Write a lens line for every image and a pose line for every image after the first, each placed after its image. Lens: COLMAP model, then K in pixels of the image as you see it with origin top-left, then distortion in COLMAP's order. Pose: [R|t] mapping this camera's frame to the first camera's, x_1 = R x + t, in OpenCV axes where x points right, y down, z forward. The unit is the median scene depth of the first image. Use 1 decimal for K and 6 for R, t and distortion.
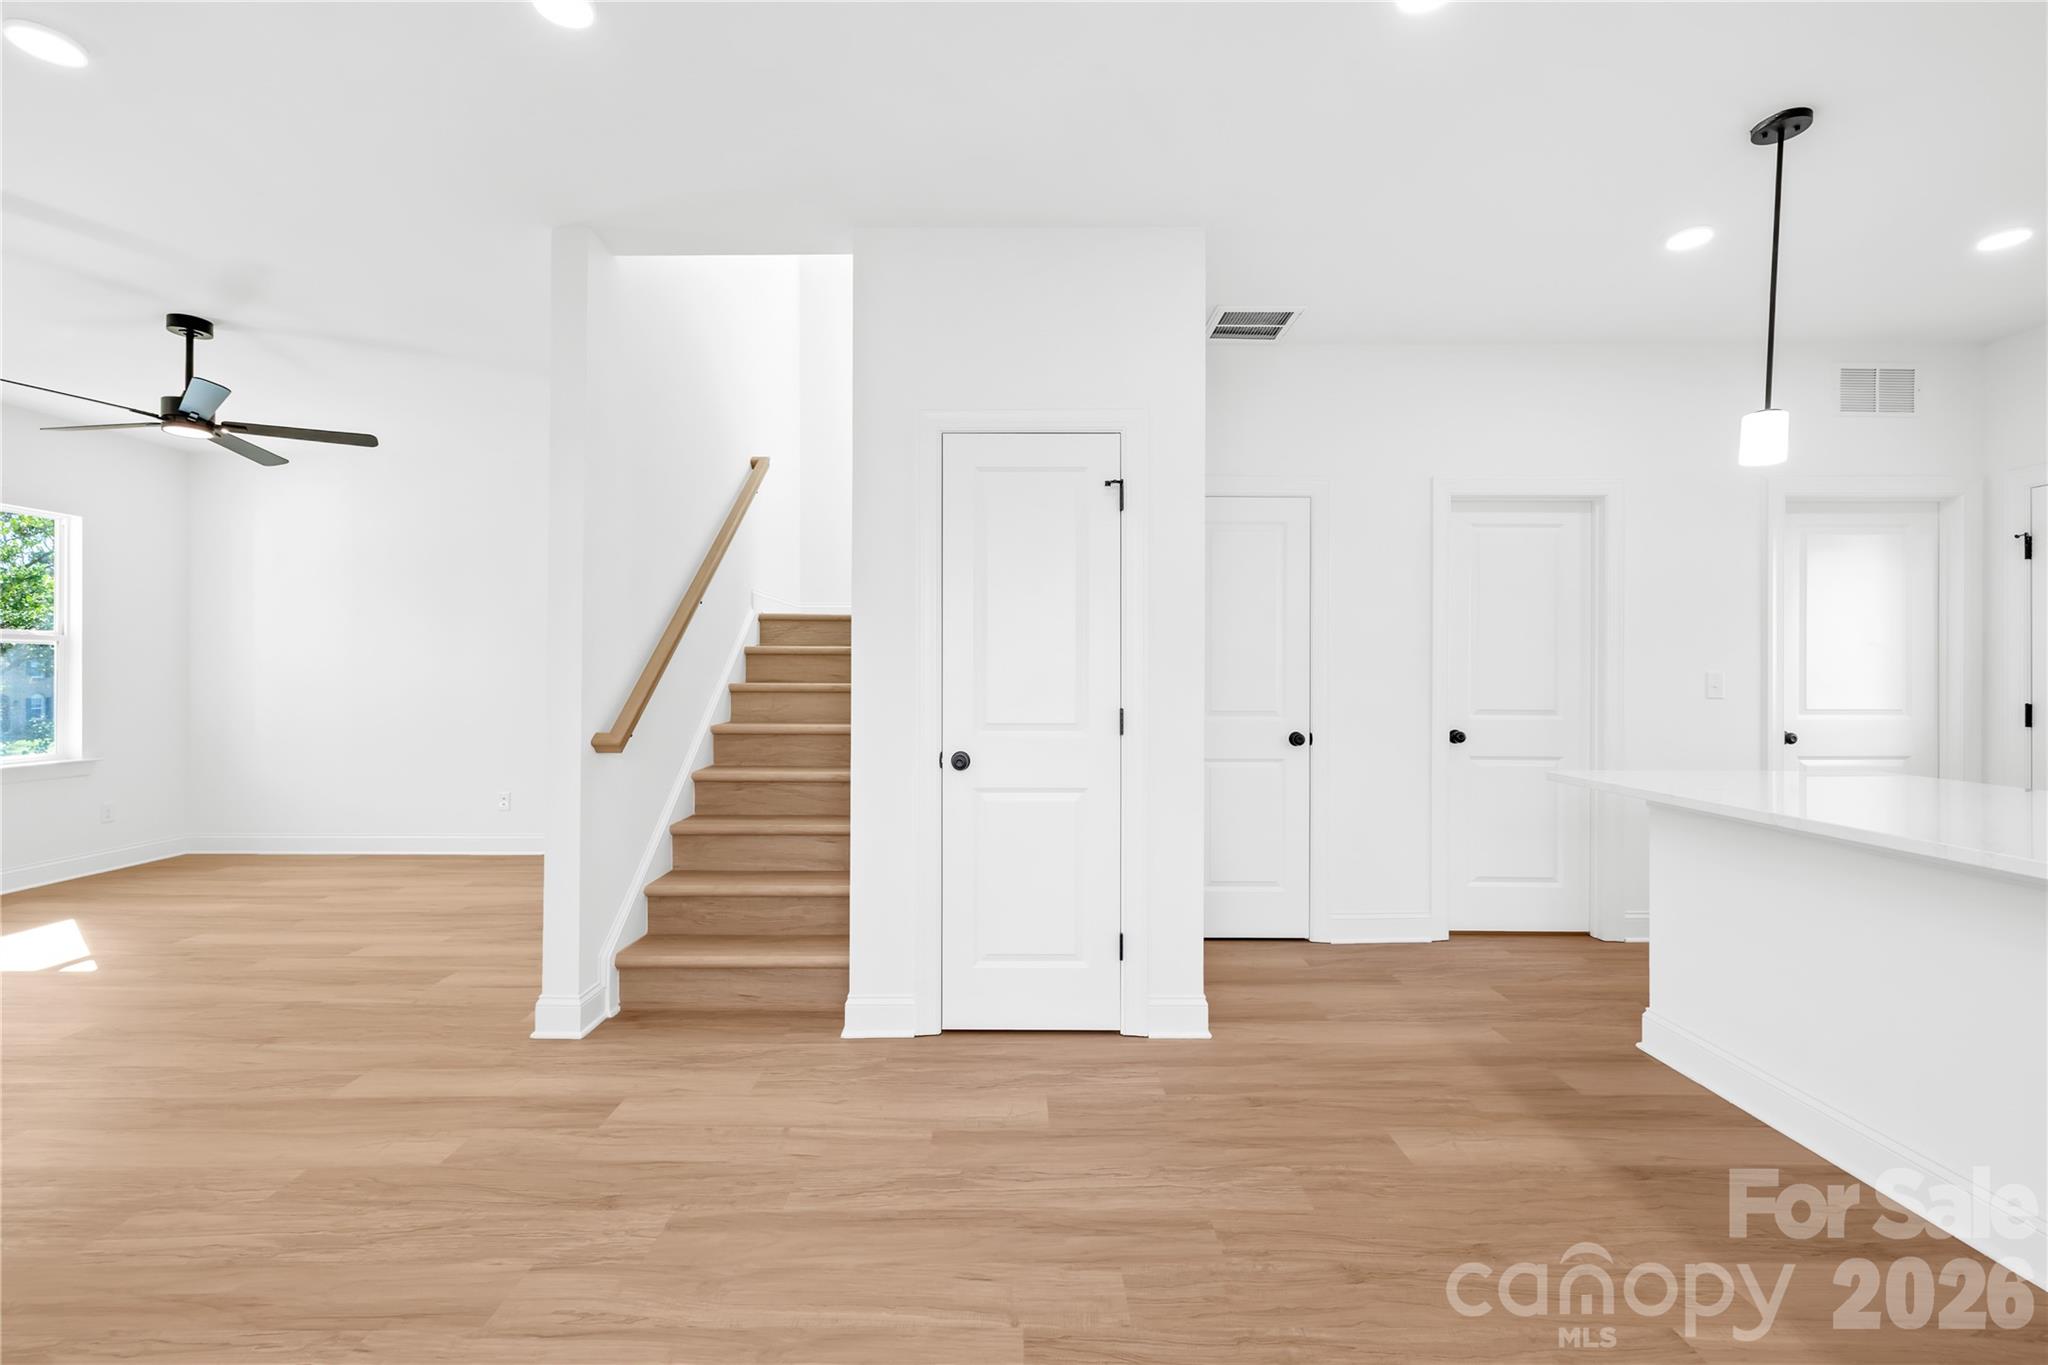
lens RADIAL K [[854.1, 0, 1016.1], [0, 854.1, 672.6], [0, 0, 1]] dist [-0.002105, -0.000185]
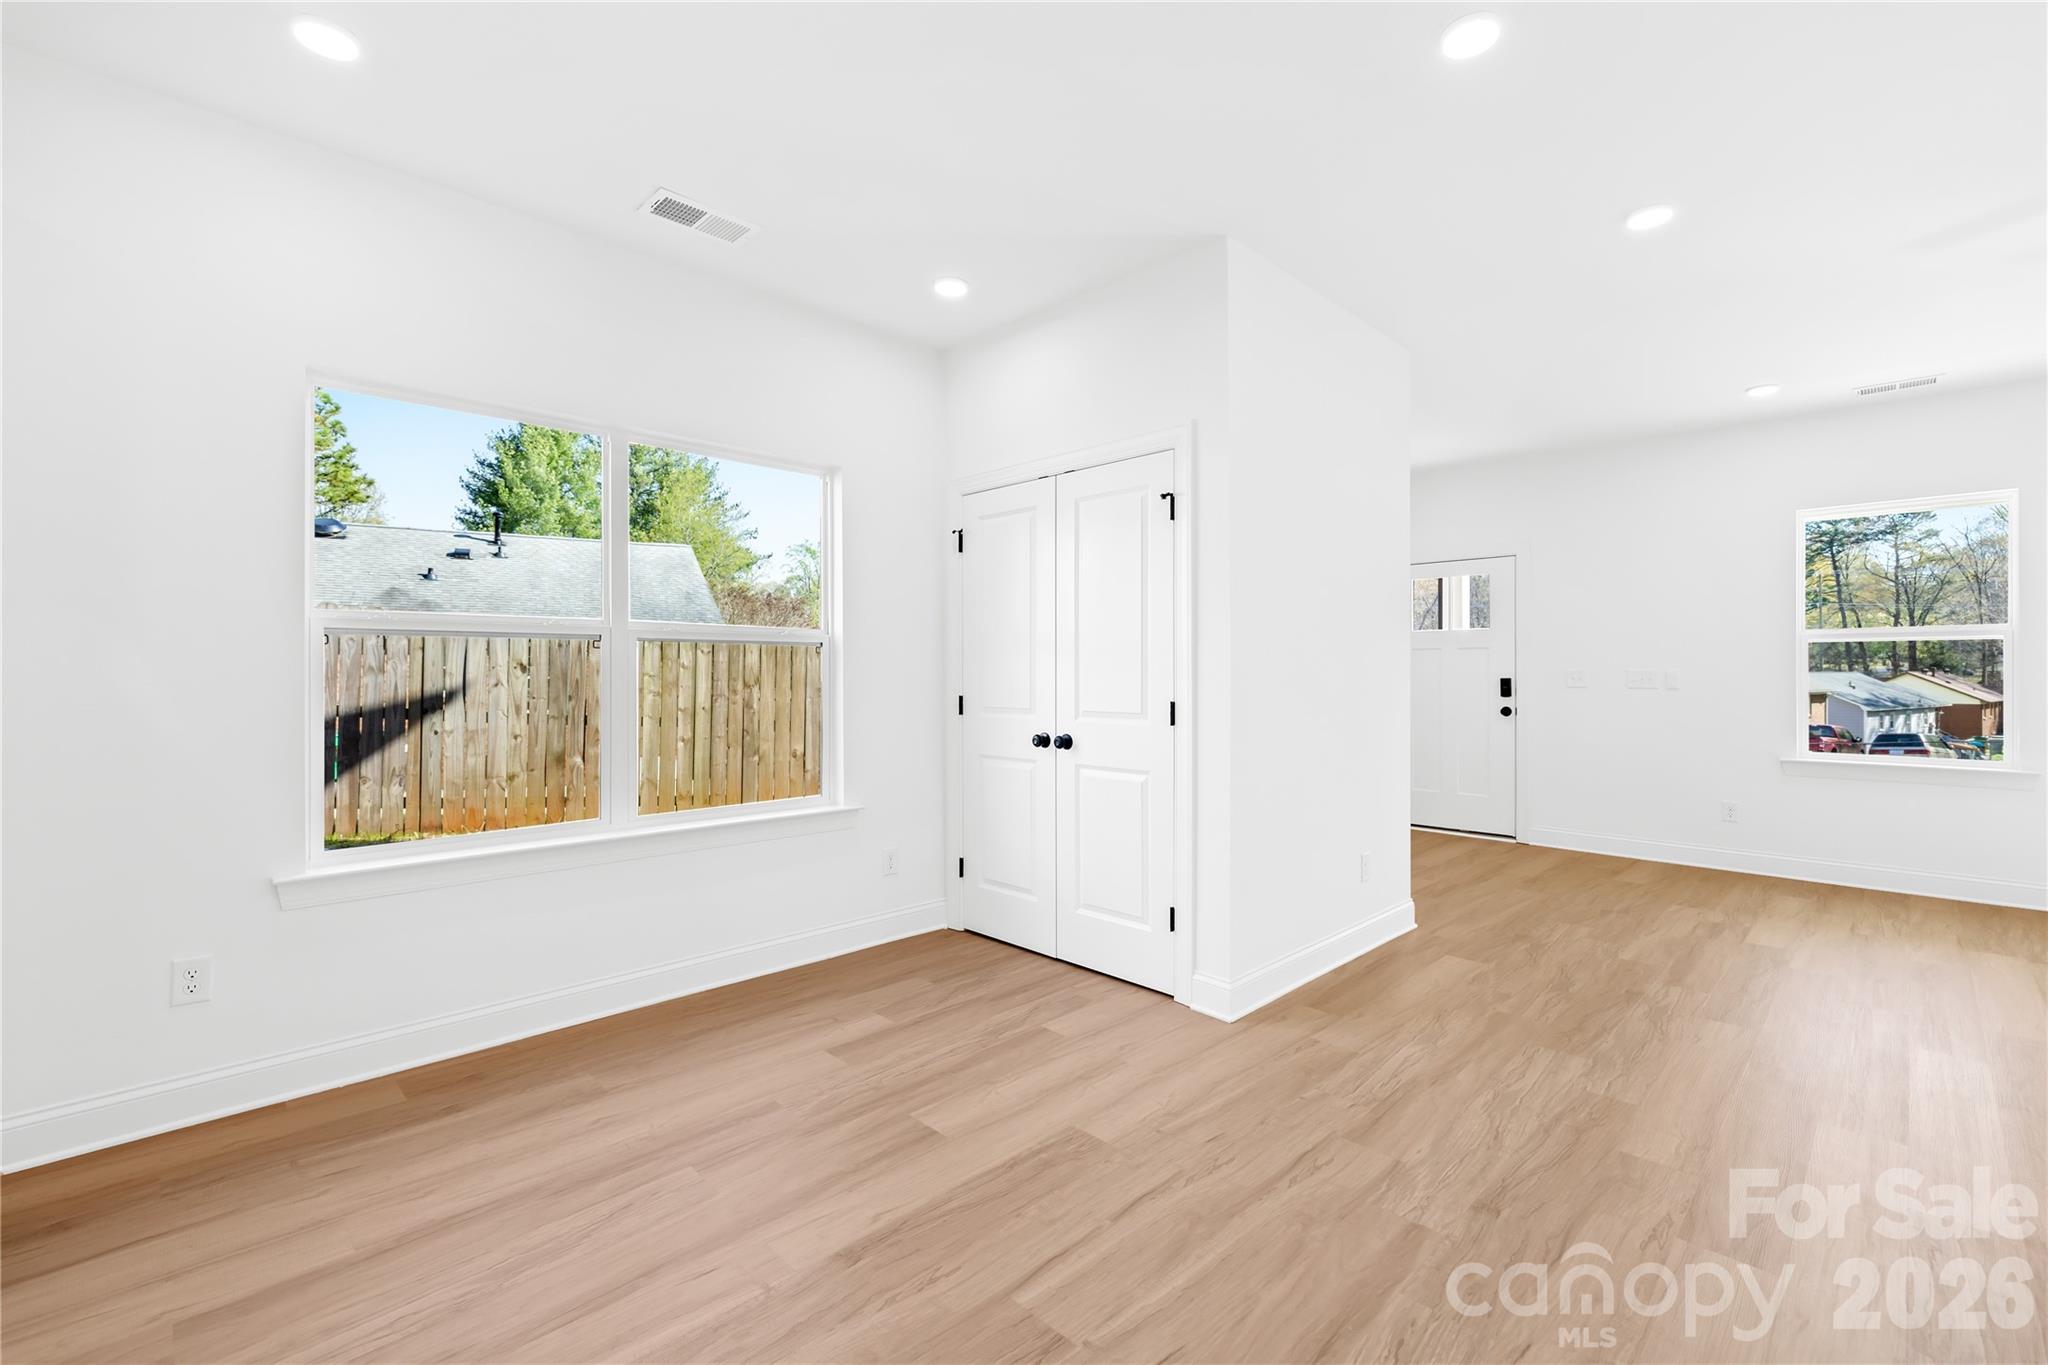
lens RADIAL K [[871.5, 0, 1039.0], [0, 871.5, 669.2], [0, 0, 1]] dist [-0.002454, -0.000466]
pose [[-0.709933, -0.003300, -0.704261, 0.392769], [-0.001743, 0.999994, -0.002929, 0.003298], [0.704267, -0.000852, -0.709935, 0.892277]]
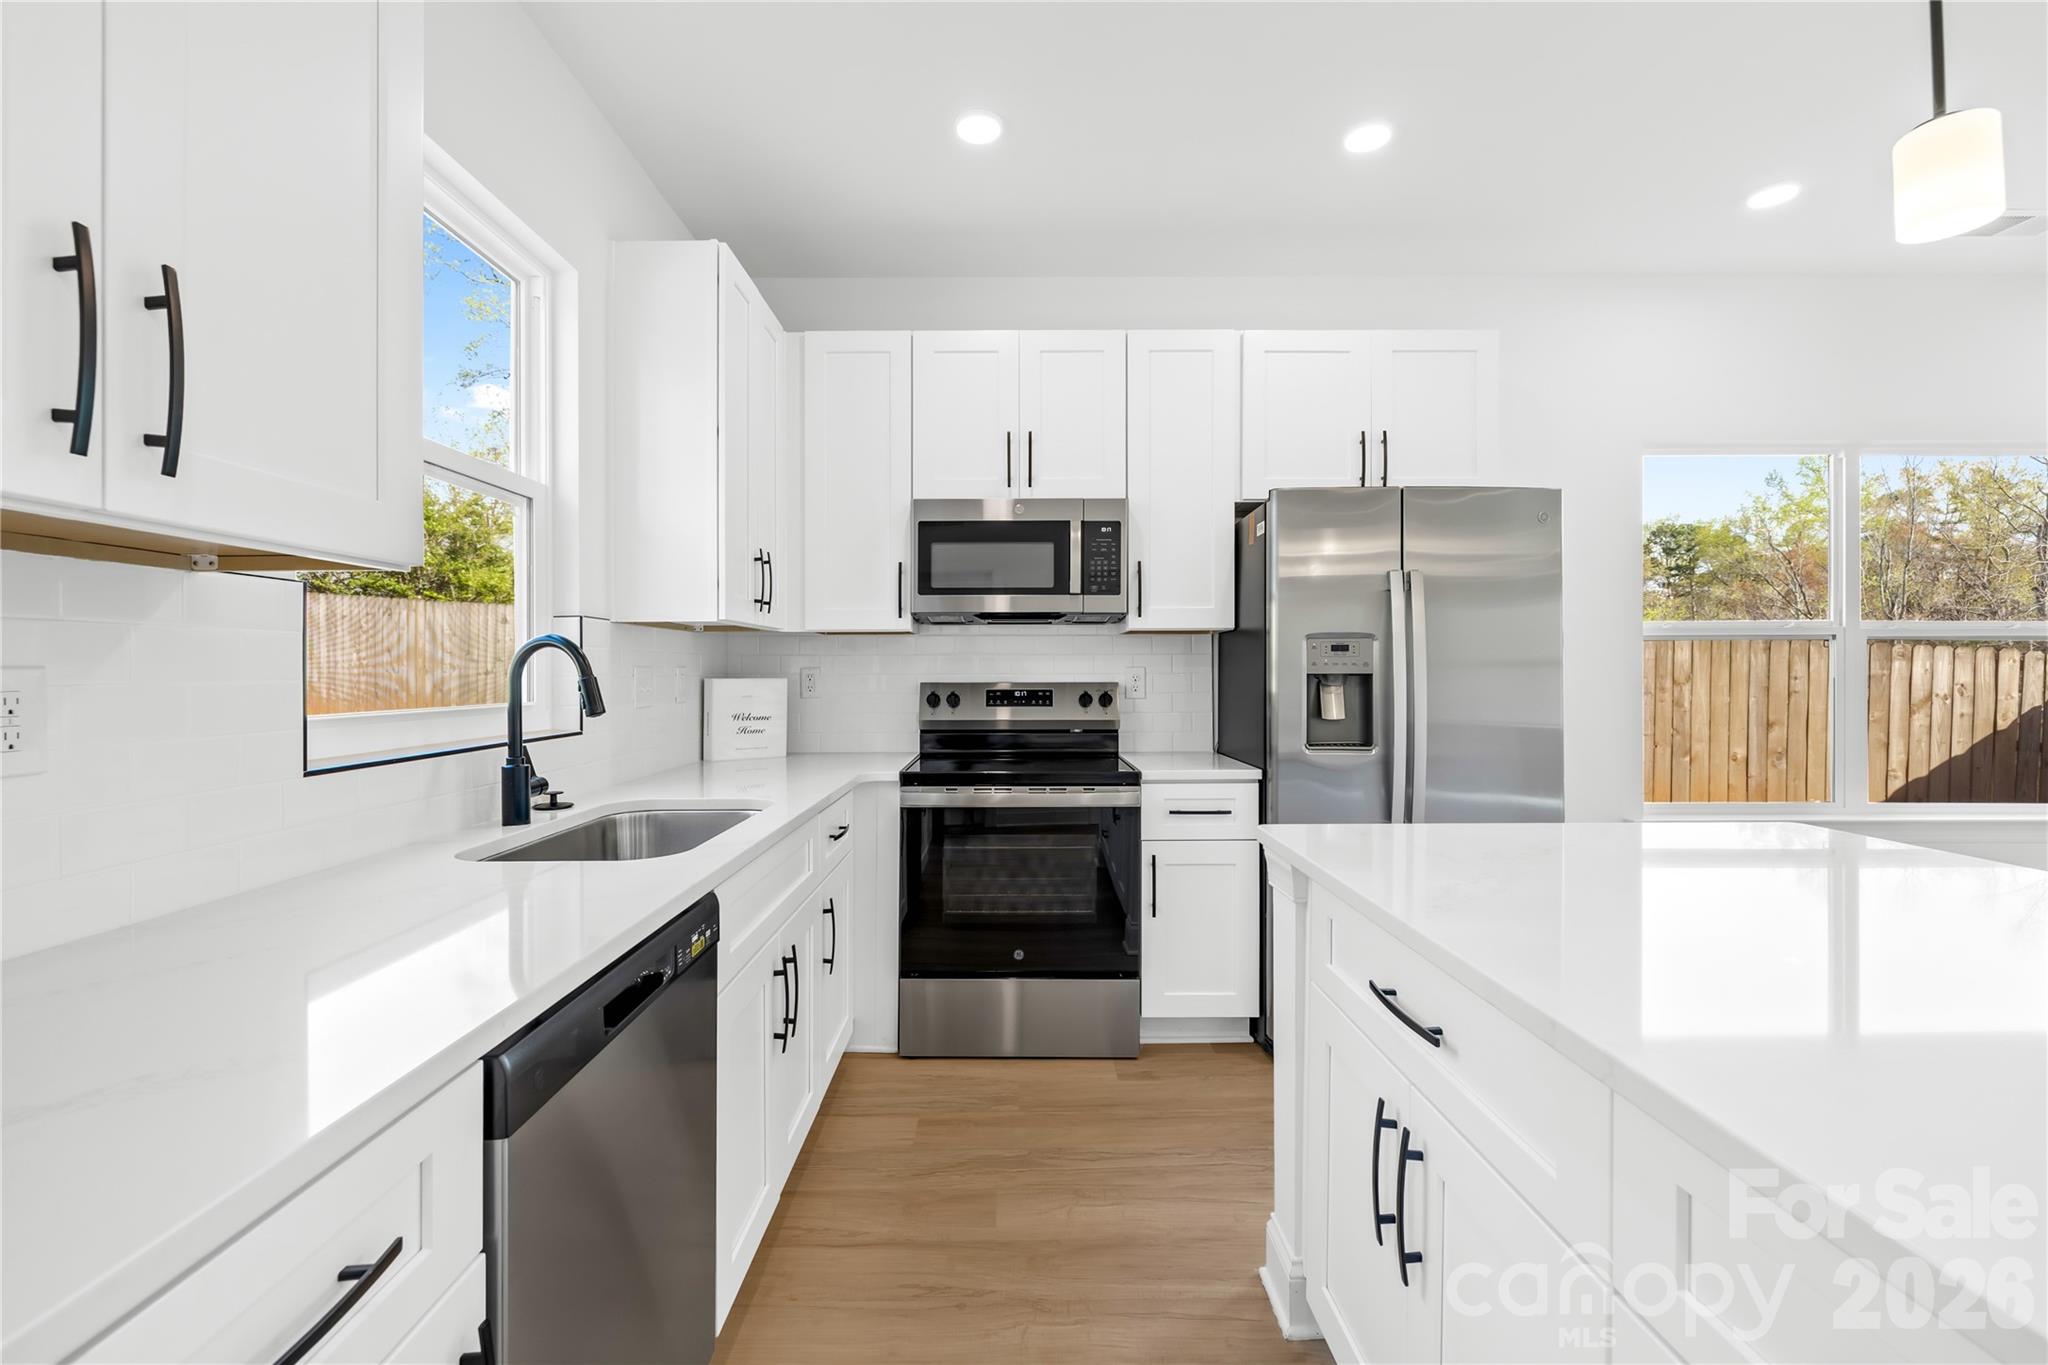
lens RADIAL K [[862.1, 0, 1015.2], [0, 862.1, 677.7], [0, 0, 1]] dist [0.000127, 0.000193]
pose [[-0.999997, 0.001658, -0.002009, 1.124650], [0.001640, 0.999959, 0.008887, 0.004767], [0.002023, 0.008883, -0.999958, 0.920438]]
